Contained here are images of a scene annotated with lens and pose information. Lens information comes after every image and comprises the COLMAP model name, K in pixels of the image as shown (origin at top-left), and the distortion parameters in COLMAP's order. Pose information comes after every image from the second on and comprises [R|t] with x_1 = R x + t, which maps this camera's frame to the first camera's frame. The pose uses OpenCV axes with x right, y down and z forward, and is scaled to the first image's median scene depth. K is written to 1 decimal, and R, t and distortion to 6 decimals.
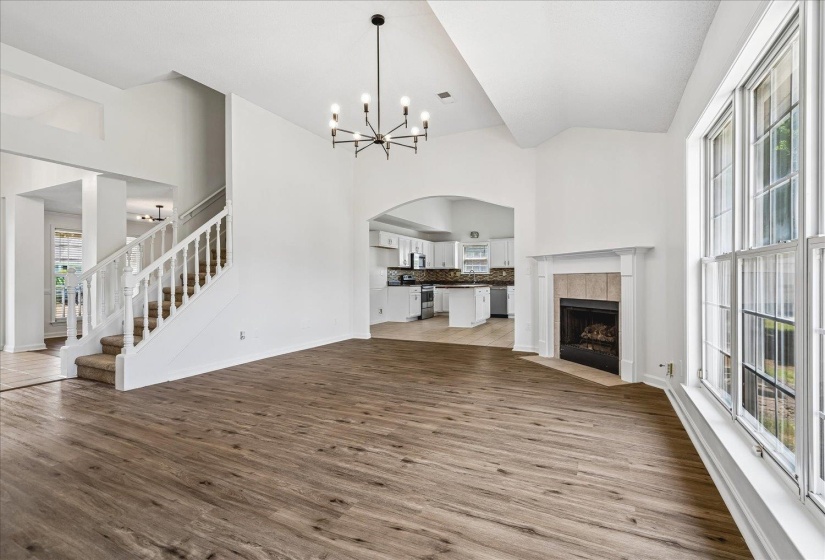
lens RADIAL K [[378.2, 0, 413.8], [0, 378.2, 281.4], [0, 0, 1]] dist [0.003662, 0.000245]
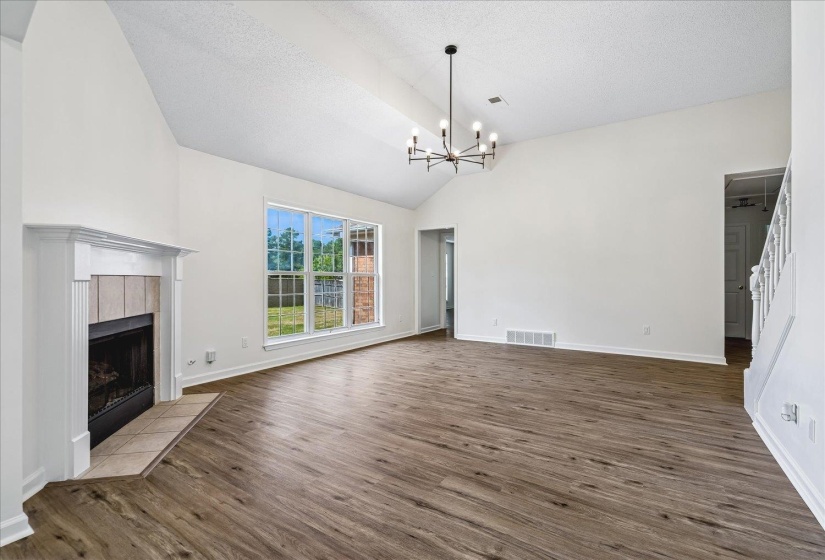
lens RADIAL K [[378.2, 0, 412.3], [0, 378.2, 281.1], [0, 0, 1]] dist [0.003662, 0.000245]
pose [[-0.992649, 0.006309, 0.120862, -0.110293], [0.007040, 0.999959, 0.005621, -0.015576], [-0.120821, 0.006431, -0.992653, 2.061821]]
